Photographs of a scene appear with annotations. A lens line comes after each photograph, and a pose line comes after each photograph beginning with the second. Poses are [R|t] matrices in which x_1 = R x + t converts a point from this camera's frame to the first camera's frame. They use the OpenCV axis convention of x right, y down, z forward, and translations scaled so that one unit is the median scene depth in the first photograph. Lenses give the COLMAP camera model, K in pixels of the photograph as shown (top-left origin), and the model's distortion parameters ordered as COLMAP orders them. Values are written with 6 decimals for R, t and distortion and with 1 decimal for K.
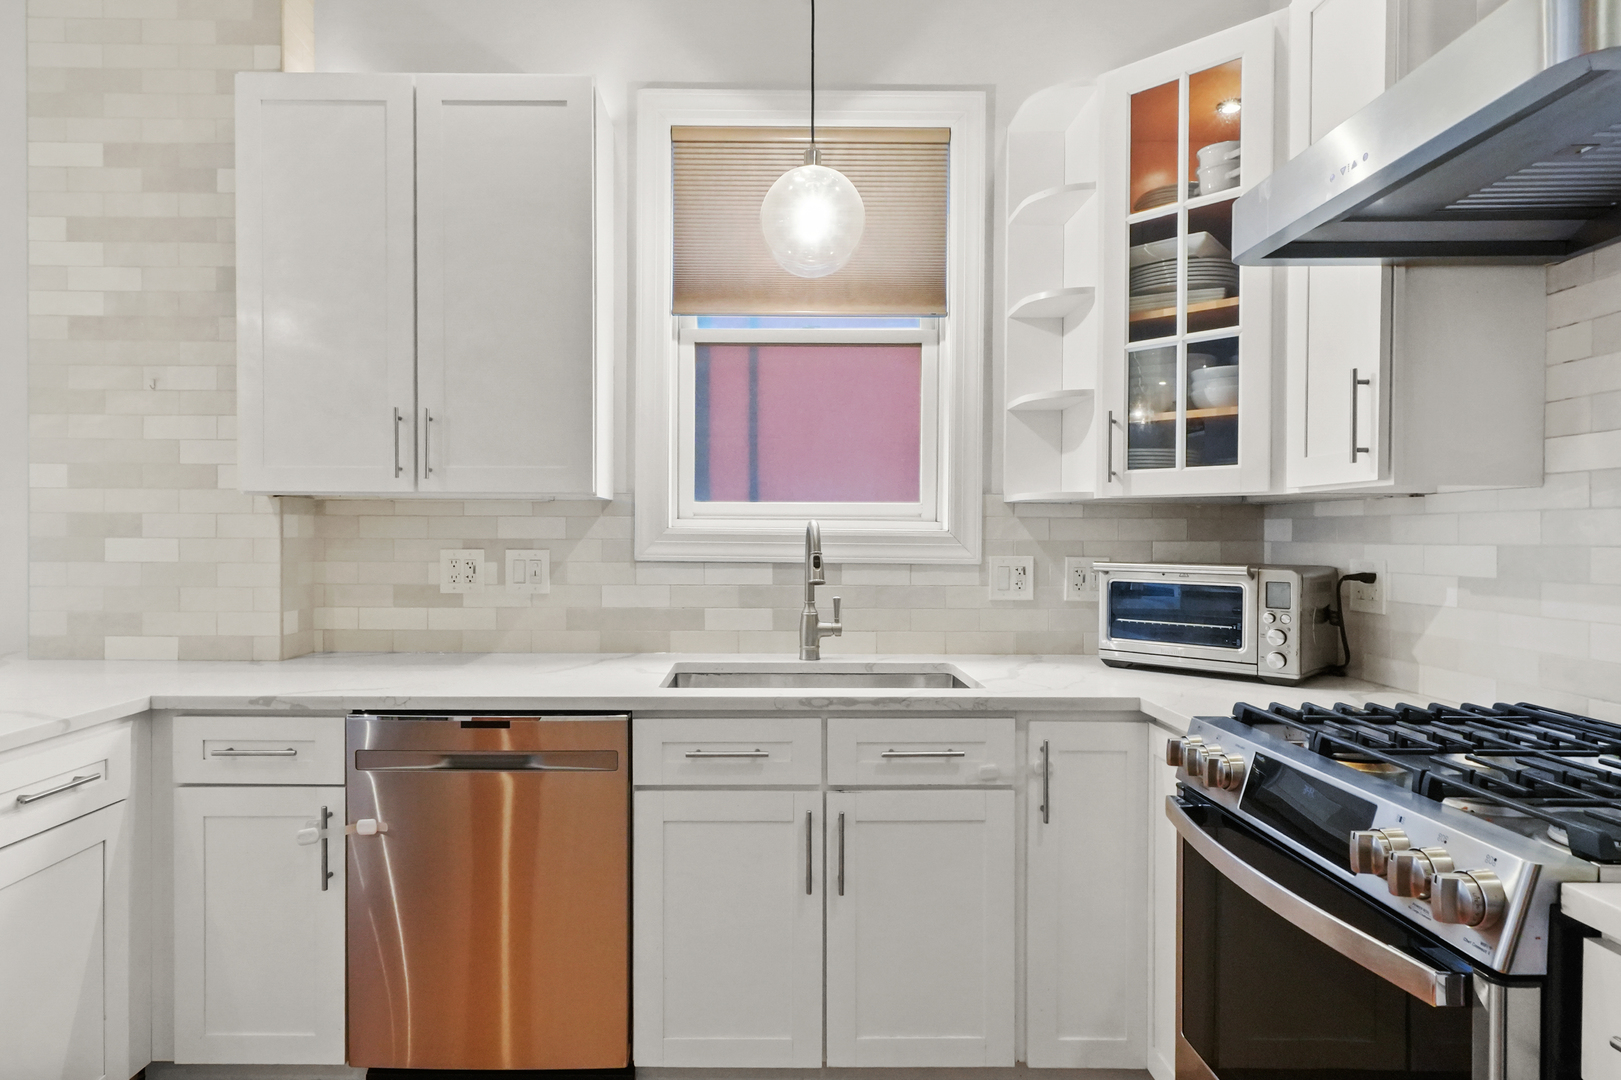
lens RADIAL K [[882.4, 0, 780.2], [0, 882.4, 551.8], [0, 0, 1]] dist [0.007816, -0.003495]
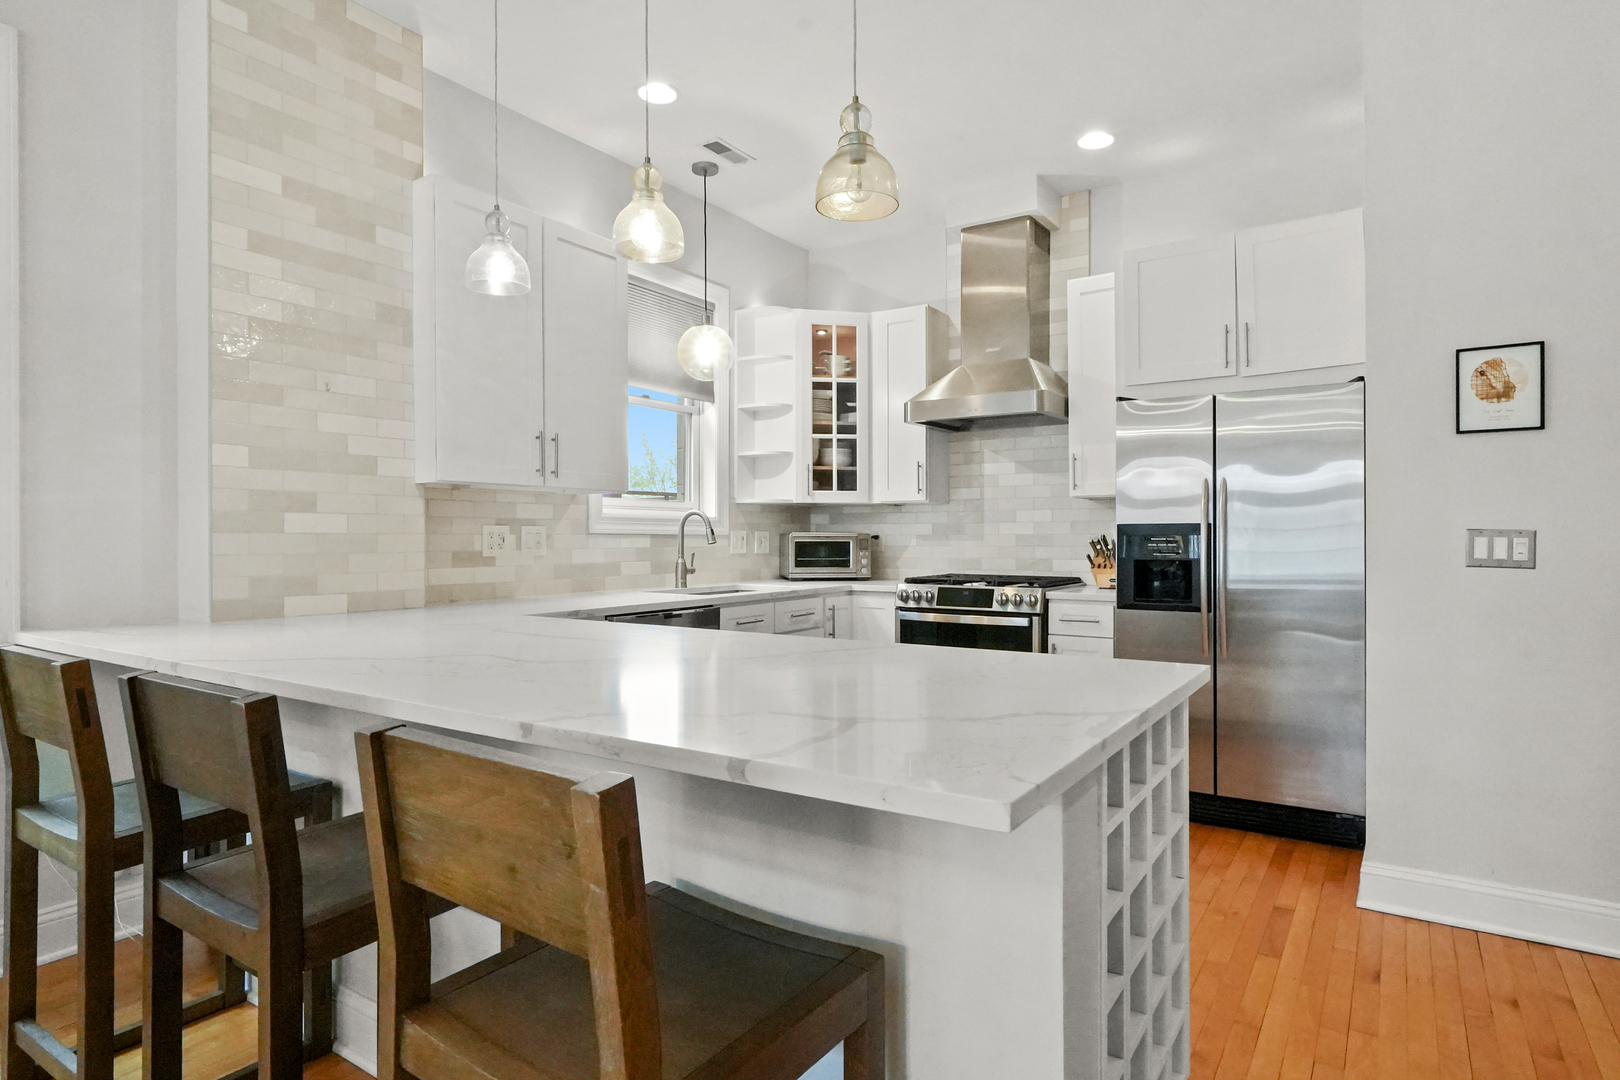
lens RADIAL K [[882.0, 0, 817.9], [0, 882.0, 528.3], [0, 0, 1]] dist [0.017140, 0.007346]
pose [[0.558958, 0.003235, 0.829190, -1.396163], [0.017896, 0.999712, -0.015963, 0.037706], [-0.829003, 0.023762, 0.558739, -0.243324]]
